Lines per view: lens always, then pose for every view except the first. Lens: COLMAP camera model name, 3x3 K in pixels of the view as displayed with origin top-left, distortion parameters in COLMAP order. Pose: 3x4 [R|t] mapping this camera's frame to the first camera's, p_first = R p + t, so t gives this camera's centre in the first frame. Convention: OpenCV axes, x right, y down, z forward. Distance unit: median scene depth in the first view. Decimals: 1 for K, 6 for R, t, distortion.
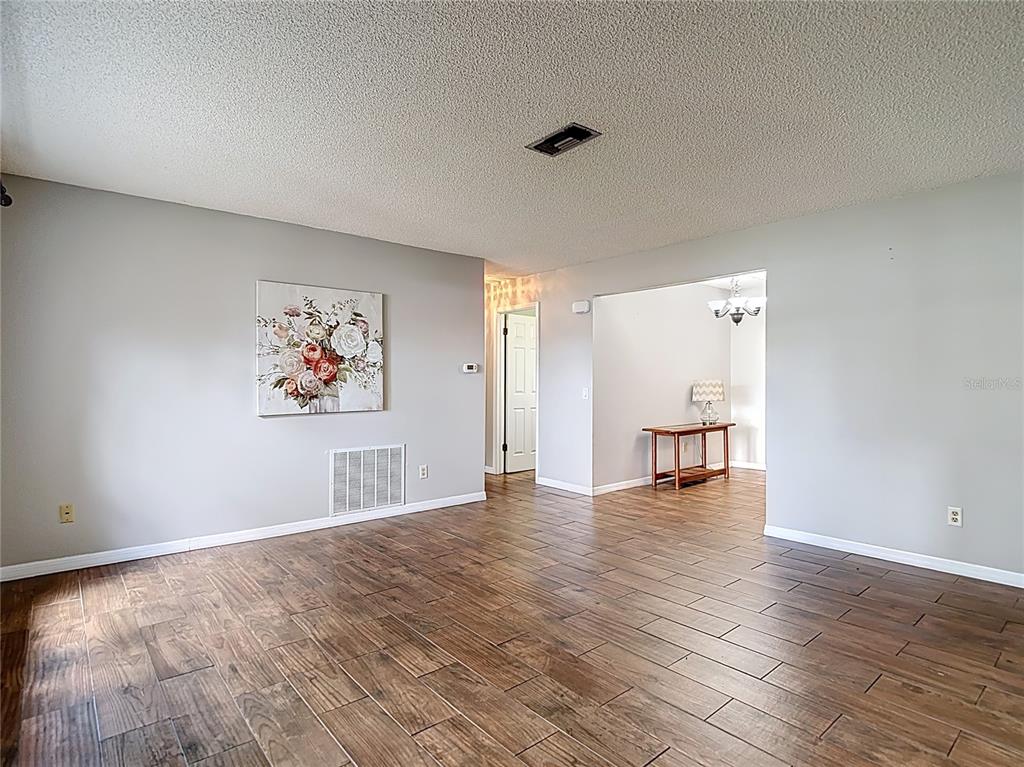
lens RADIAL K [[537.3, 0, 516.5], [0, 537.3, 368.9], [0, 0, 1]] dist [0.021705, -0.033061]
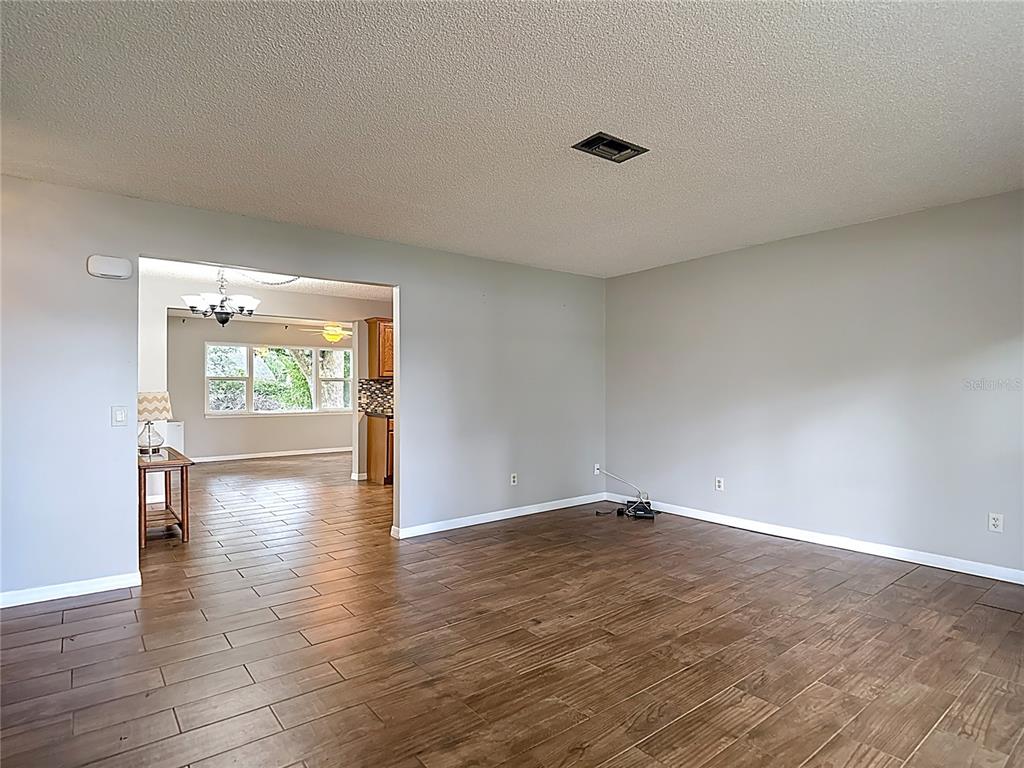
lens RADIAL K [[549.7, 0, 508.5], [0, 549.7, 386.5], [0, 0, 1]] dist [0.003262, -0.036317]
pose [[0.057776, 0.003663, 0.998323, -0.875270], [-0.014249, 0.999894, -0.002844, 0.016858], [-0.998228, -0.014061, 0.057822, 1.075378]]
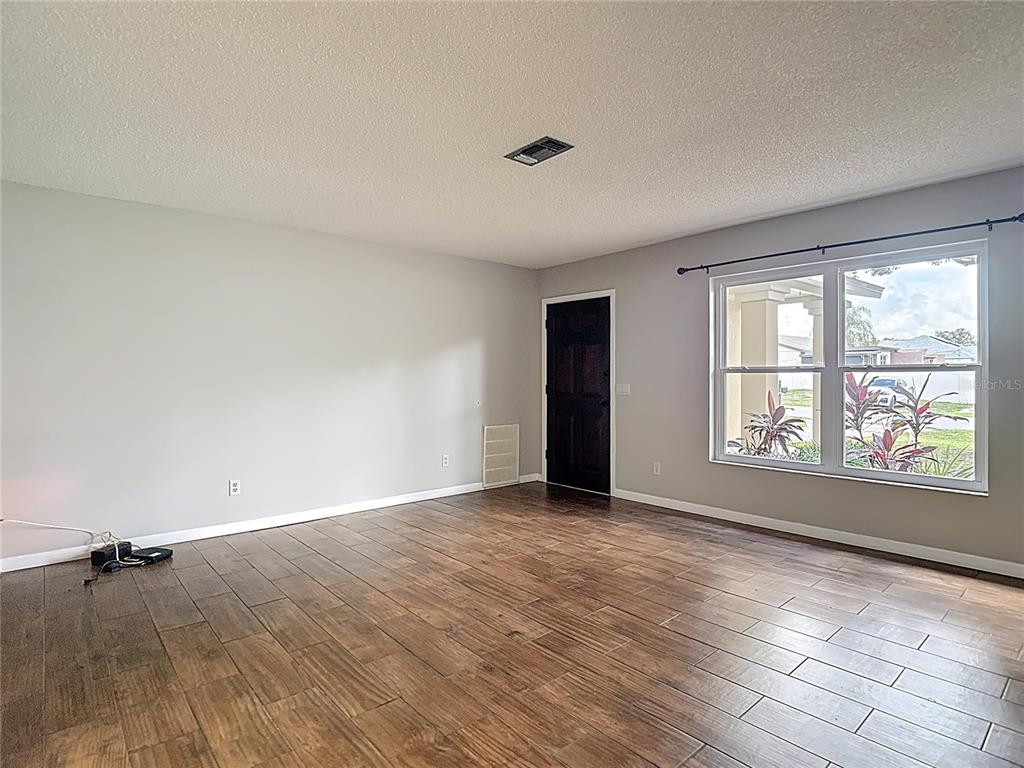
lens RADIAL K [[549.7, 0, 508.5], [0, 549.7, 386.5], [0, 0, 1]] dist [0.003262, -0.036317]
pose [[-0.999993, 0.003210, 0.001914, 0.135104], [0.003215, 0.999991, 0.002724, 0.035303], [-0.001905, 0.002730, -0.999994, 1.973400]]
